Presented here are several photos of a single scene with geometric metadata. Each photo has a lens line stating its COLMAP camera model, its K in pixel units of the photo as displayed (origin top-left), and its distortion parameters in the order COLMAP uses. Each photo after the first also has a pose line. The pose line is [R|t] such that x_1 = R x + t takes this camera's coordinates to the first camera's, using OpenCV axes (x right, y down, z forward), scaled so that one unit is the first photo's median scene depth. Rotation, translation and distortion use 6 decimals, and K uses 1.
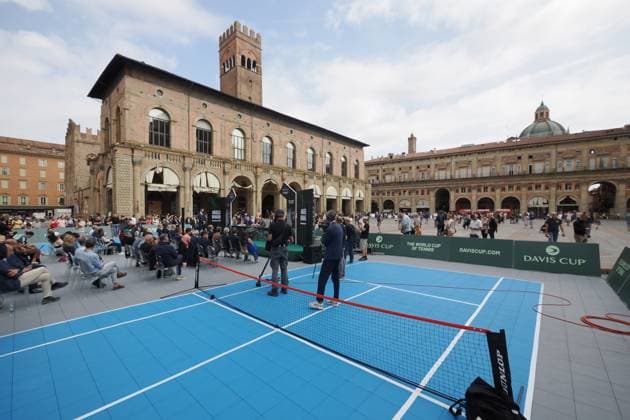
lens RADIAL K [[266.7, 0, 313.9], [0, 266.7, 214.1], [0, 0, 1]] dist [-0.002806, 0.000778]
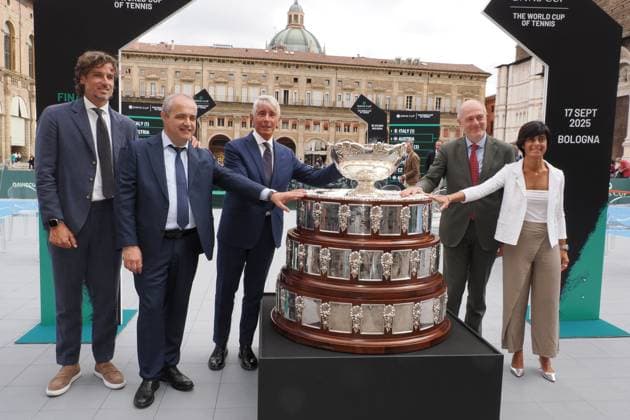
lens RADIAL K [[533.0, 0, 314.3], [0, 533.0, 196.6], [0, 0, 1]] dist [-0.021643, 0.031478]
pose [[0.678077, -0.026523, 0.734513, -0.201481], [-0.019750, 0.998330, 0.054282, 0.009746], [-0.734726, -0.051315, 0.676421, 0.041091]]
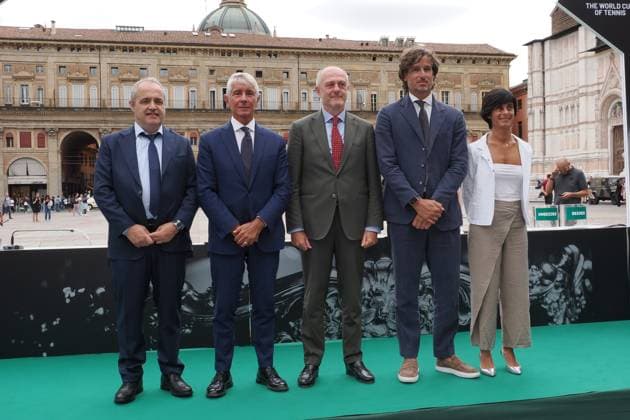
lens RADIAL K [[692.0, 0, 319.4], [0, 692.0, 204.7], [0, 0, 1]] dist [0.000672, 0.000000]
pose [[0.615889, -0.028612, 0.787313, -0.100256], [0.029397, 0.999479, 0.013326, 0.005281], [-0.787285, 0.014937, 0.616409, 0.159229]]
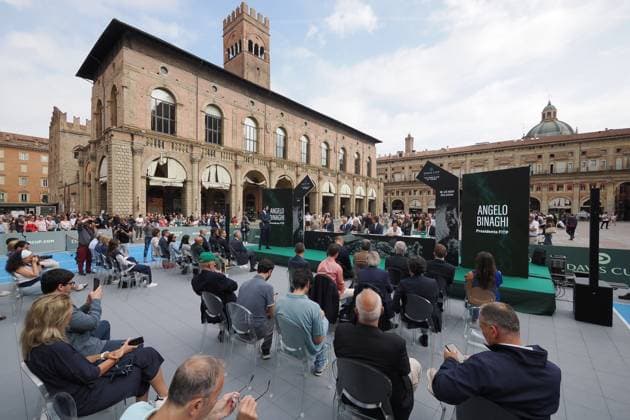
lens RADIAL K [[266.7, 0, 314.7], [0, 266.7, 214.4], [0, 0, 1]] dist [-0.002806, 0.000778]
pose [[0.999396, 0.006297, 0.034176, -0.069943], [-0.006335, 0.999979, 0.001006, 0.000352], [-0.034169, -0.001221, 0.999415, 0.074653]]
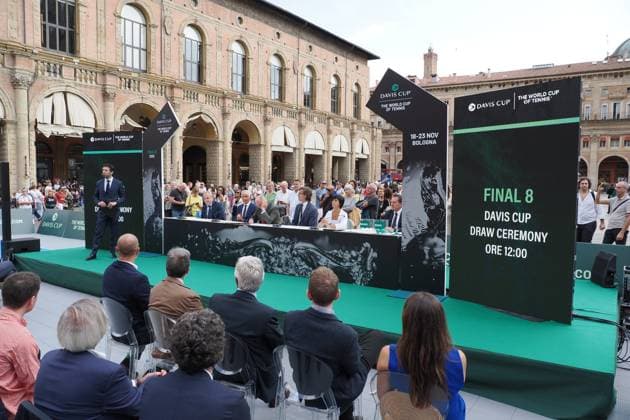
lens RADIAL K [[458.0, 0, 315.8], [0, 458.0, 208.4], [0, 0, 1]] dist [-0.050729, 0.032349]
pose [[0.991799, -0.002371, 0.127785, -0.044860], [-0.004483, 0.998567, 0.053323, 0.000099], [-0.127728, -0.053458, 0.990367, 0.096993]]
